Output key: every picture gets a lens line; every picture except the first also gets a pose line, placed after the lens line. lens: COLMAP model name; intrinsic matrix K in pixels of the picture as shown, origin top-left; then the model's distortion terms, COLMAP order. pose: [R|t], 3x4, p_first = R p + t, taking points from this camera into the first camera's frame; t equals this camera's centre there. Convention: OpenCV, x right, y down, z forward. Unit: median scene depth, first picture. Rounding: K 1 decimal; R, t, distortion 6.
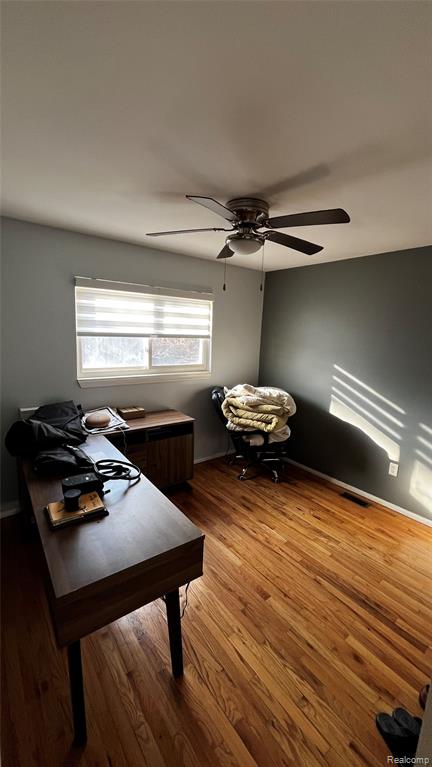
lens RADIAL K [[309.7, 0, 214.9], [0, 309.7, 384.8], [0, 0, 1]] dist [0.000743, -0.000035]
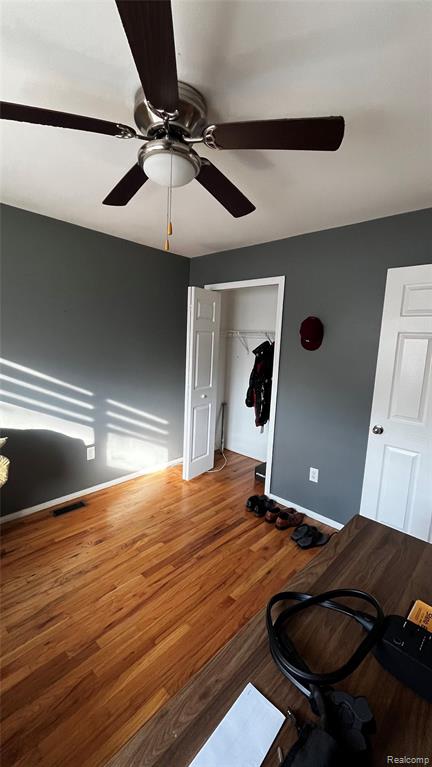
lens RADIAL K [[309.7, 0, 214.3], [0, 309.7, 383.1], [0, 0, 1]] dist [0.000743, -0.000035]
pose [[-0.157245, -0.185636, 0.969955, -0.422560], [0.130501, 0.969655, 0.206735, -0.102080], [-0.978899, 0.159088, -0.128247, 0.736812]]
